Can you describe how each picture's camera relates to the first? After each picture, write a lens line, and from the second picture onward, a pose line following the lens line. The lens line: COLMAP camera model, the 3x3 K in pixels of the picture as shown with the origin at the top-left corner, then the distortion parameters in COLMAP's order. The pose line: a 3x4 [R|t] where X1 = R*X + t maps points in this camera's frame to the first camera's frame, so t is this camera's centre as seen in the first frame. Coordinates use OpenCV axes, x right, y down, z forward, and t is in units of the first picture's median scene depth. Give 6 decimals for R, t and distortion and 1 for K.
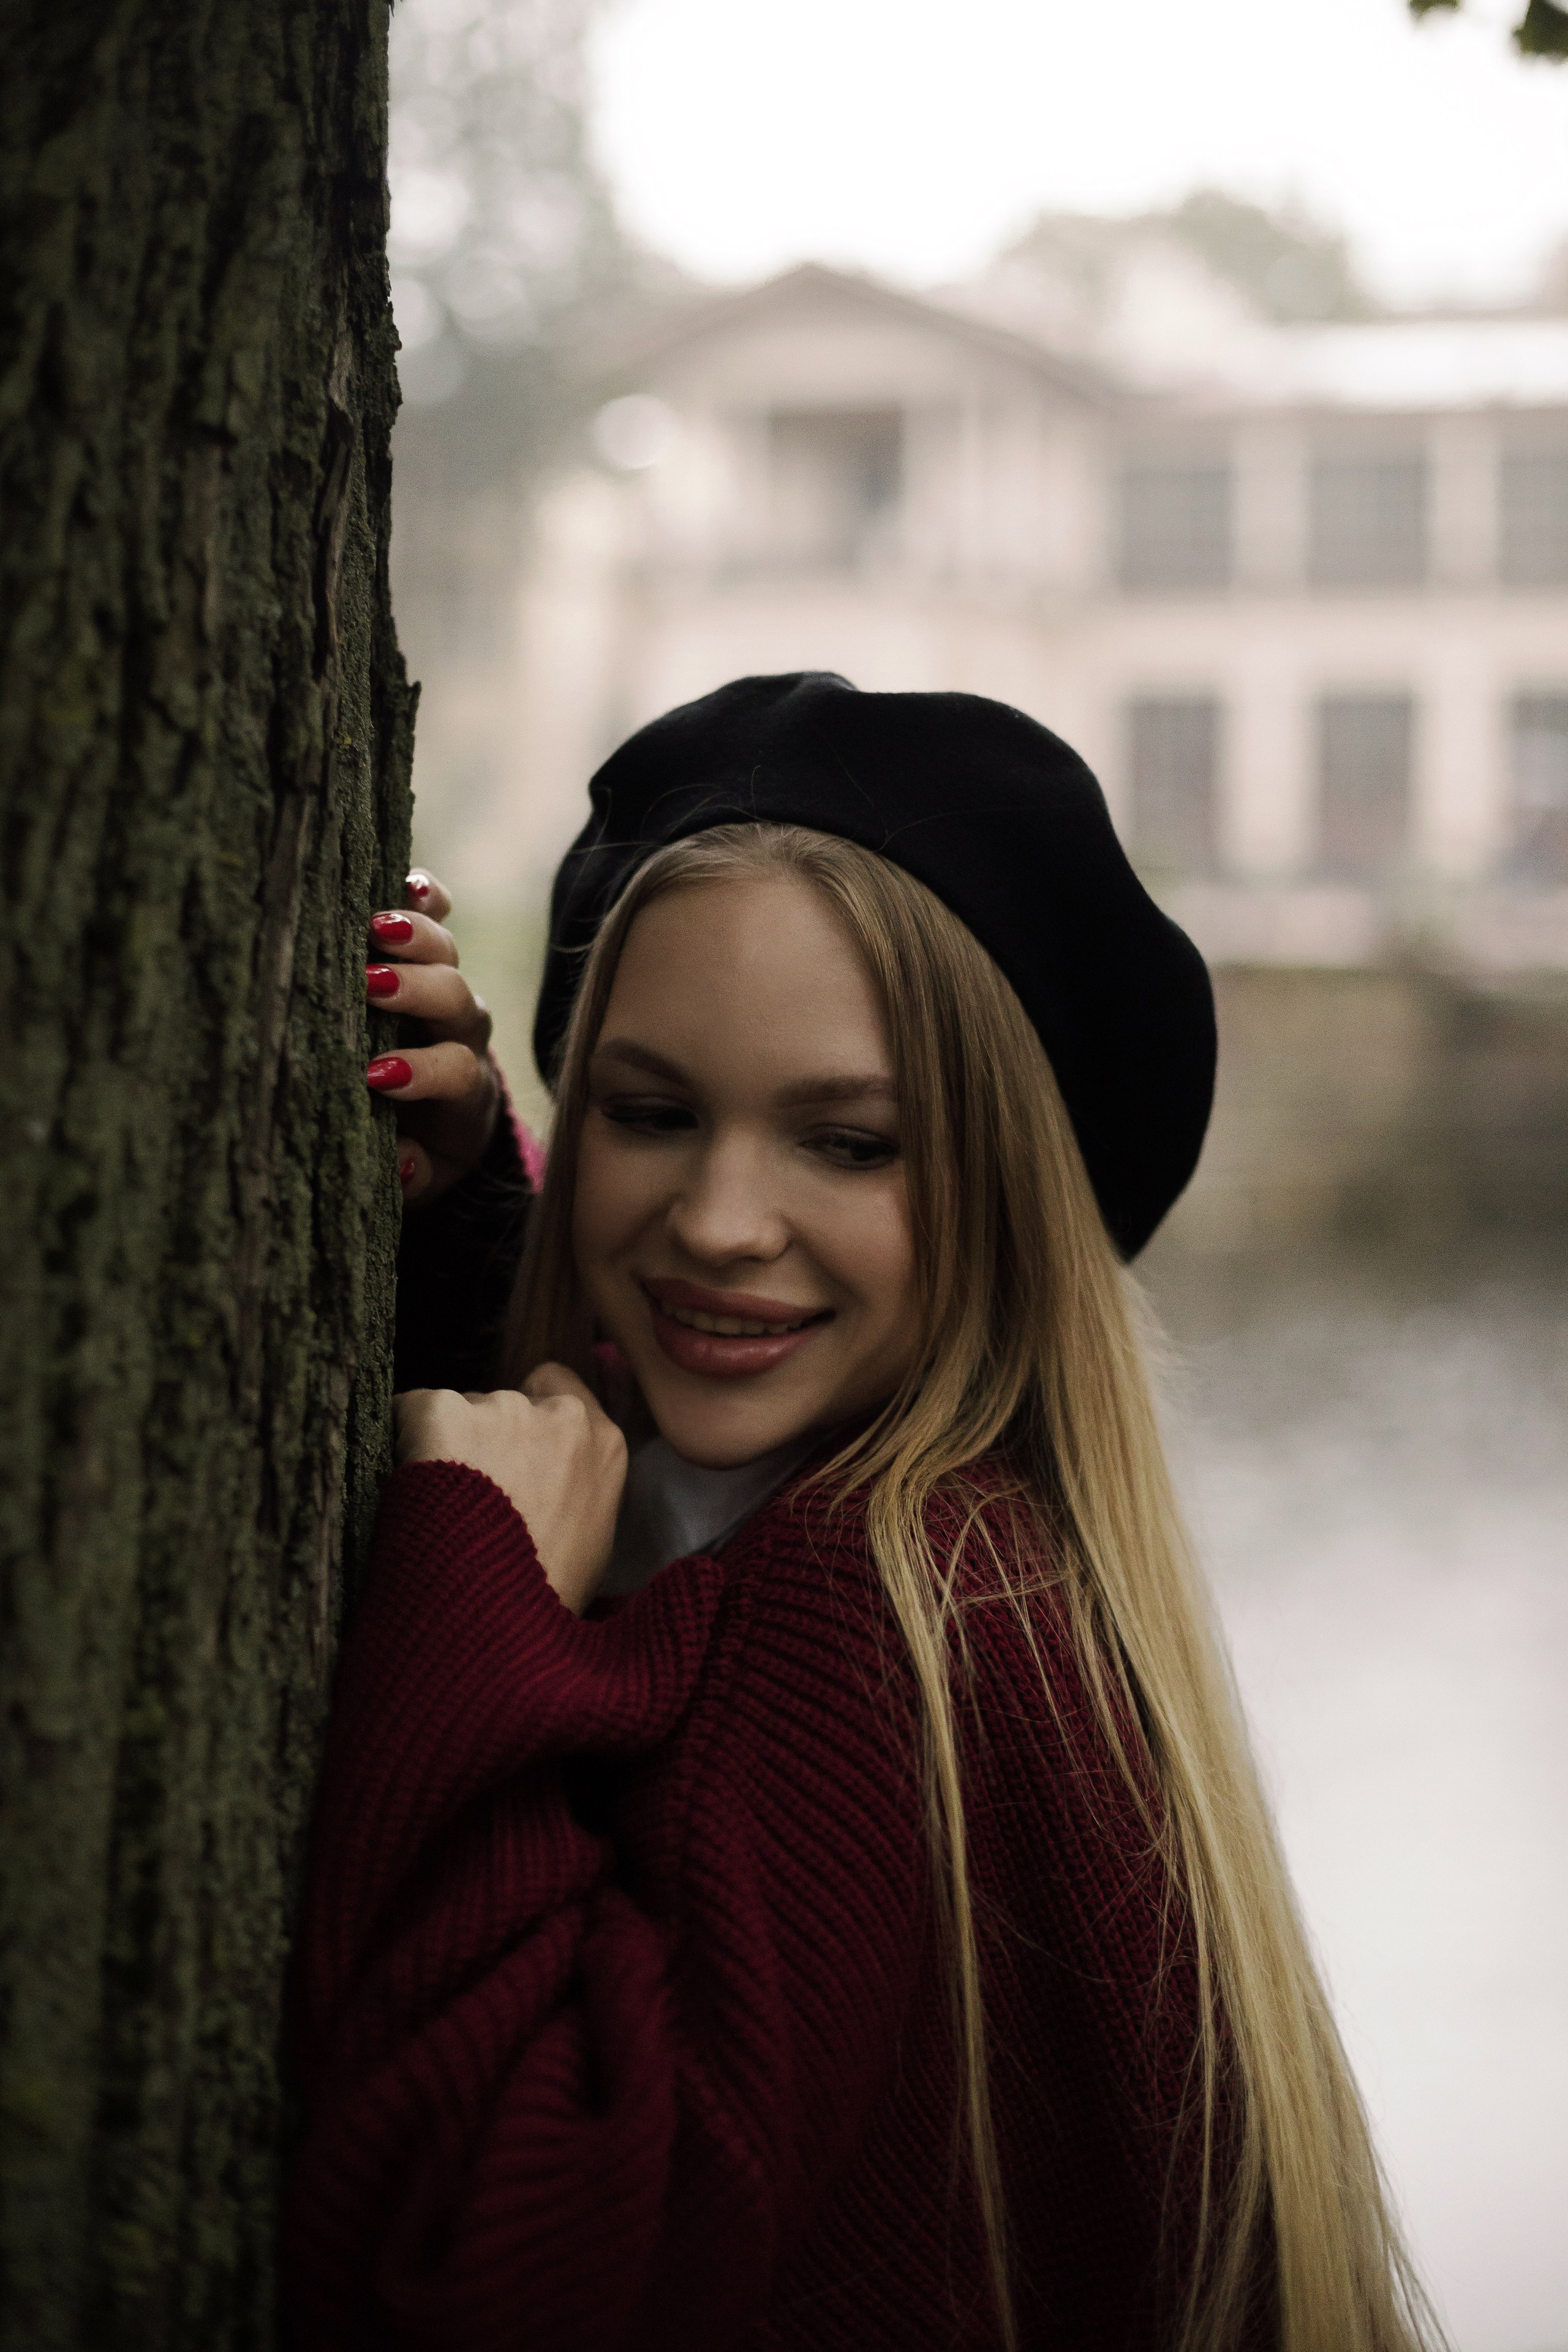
lens RADIAL K [[3511.2, 0, 784.7], [0, 3511.2, 1142.5], [0, 0, 1]] dist [-0.159436, 0.028958]
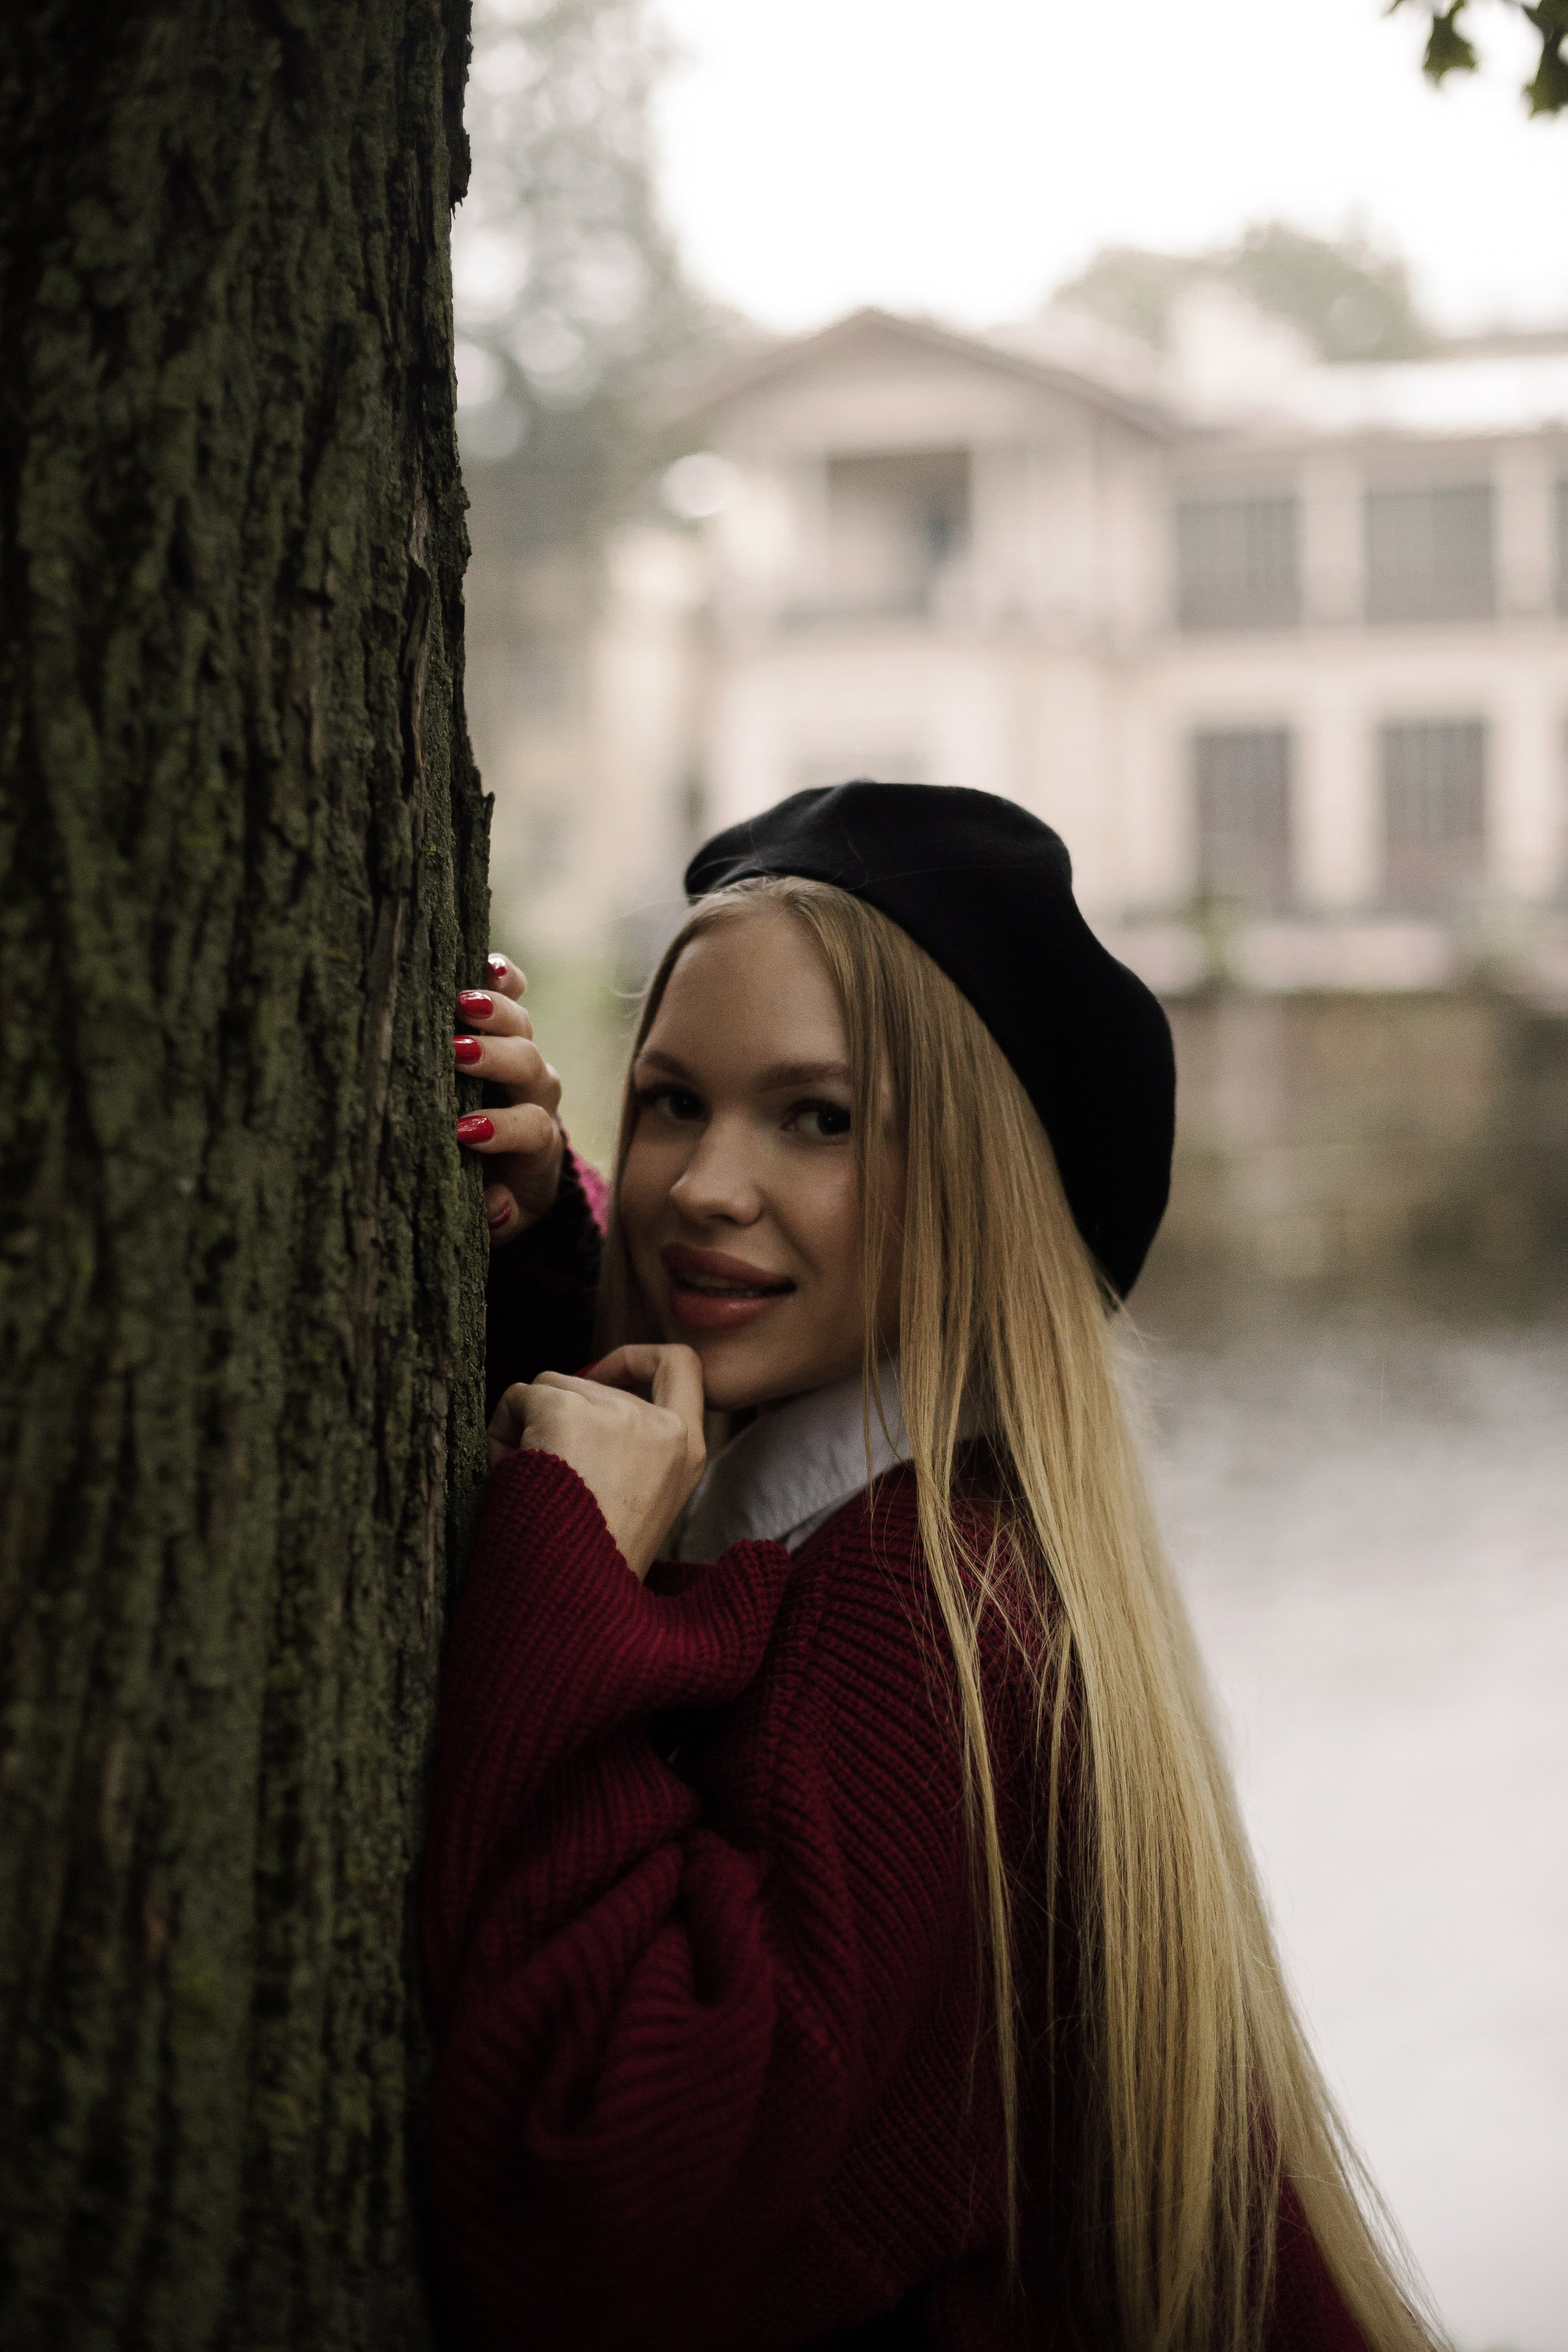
lens RADIAL K [[3511.2, 0, 784.7], [0, 3511.2, 1142.5], [0, 0, 1]] dist [-0.159436, 0.028958]
pose [[0.999382, -0.025605, -0.024095, 0.021072], [0.025302, 0.999598, -0.012799, 0.002148], [0.024413, 0.012182, 0.999628, -0.192064]]
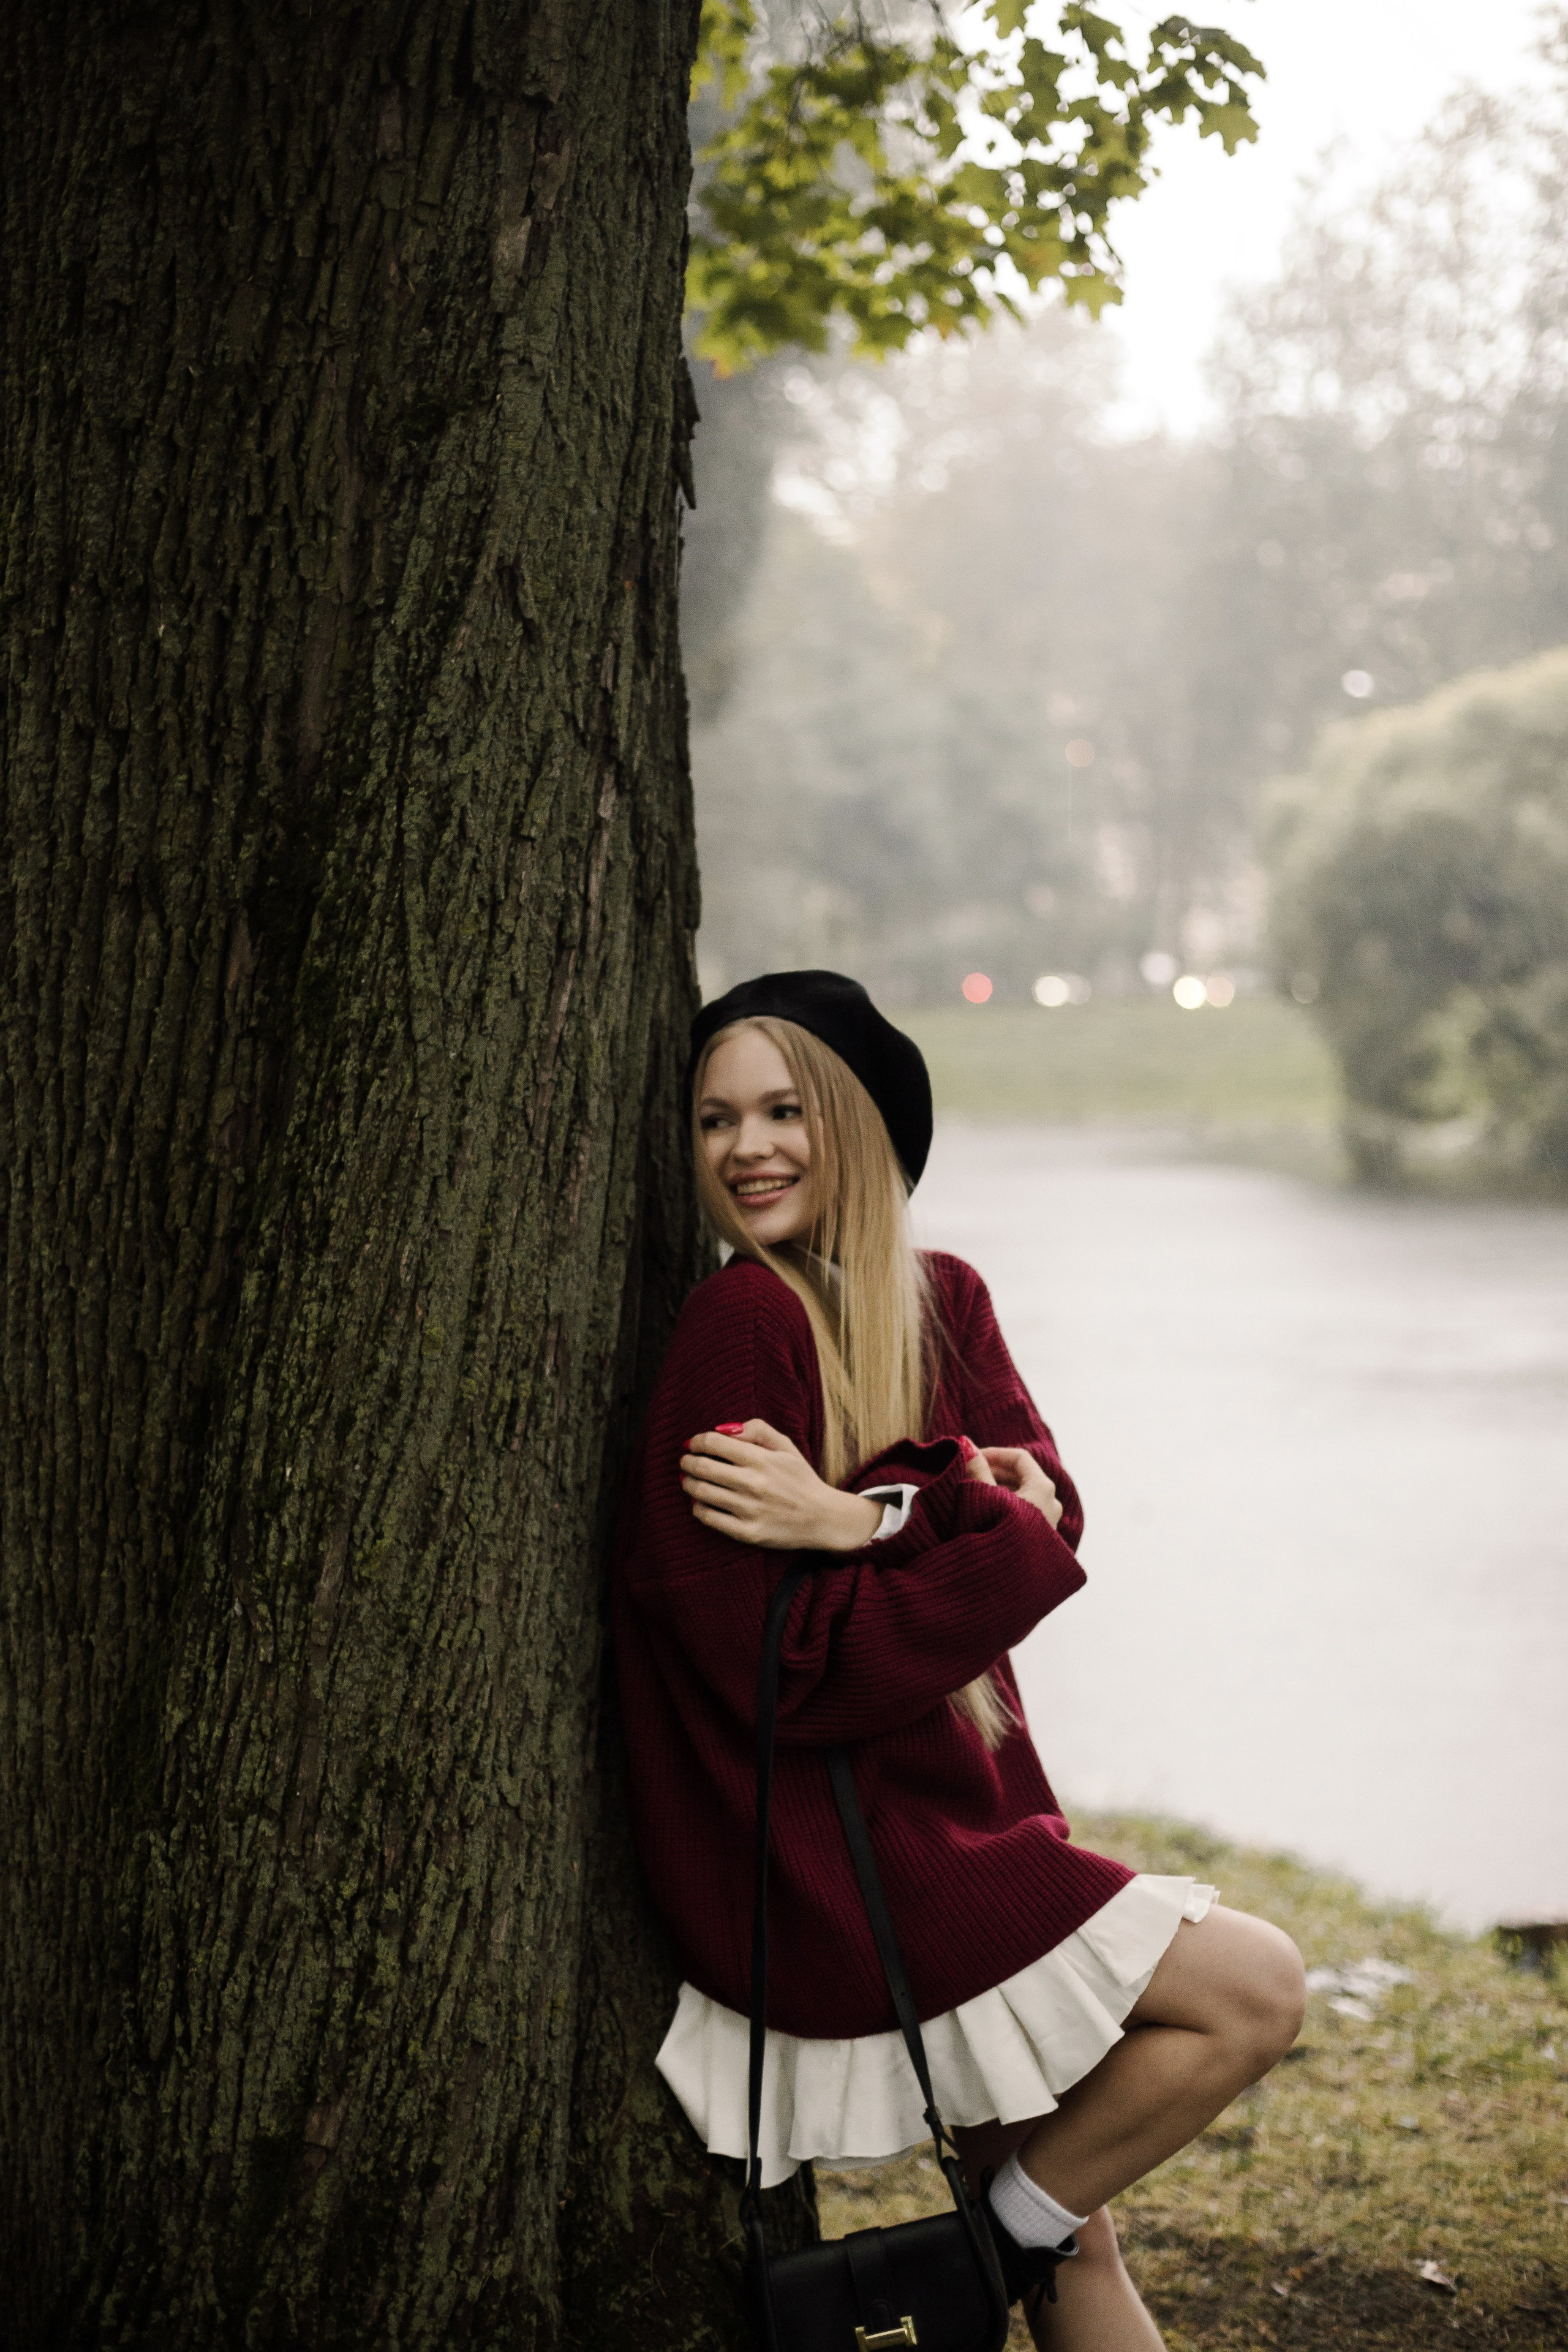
lens RADIAL K [[3457.6, 0, 784.0], [0, 3457.6, 1176.0], [0, 0, 1]] dist [-0.148530, 0.152097]
pose [[0.891946, -0.009291, -0.452047, 1.488780], [0.005068, 0.999931, -0.010553, 0.141819], [0.452114, 0.007122, 0.891932, -1.731877]]
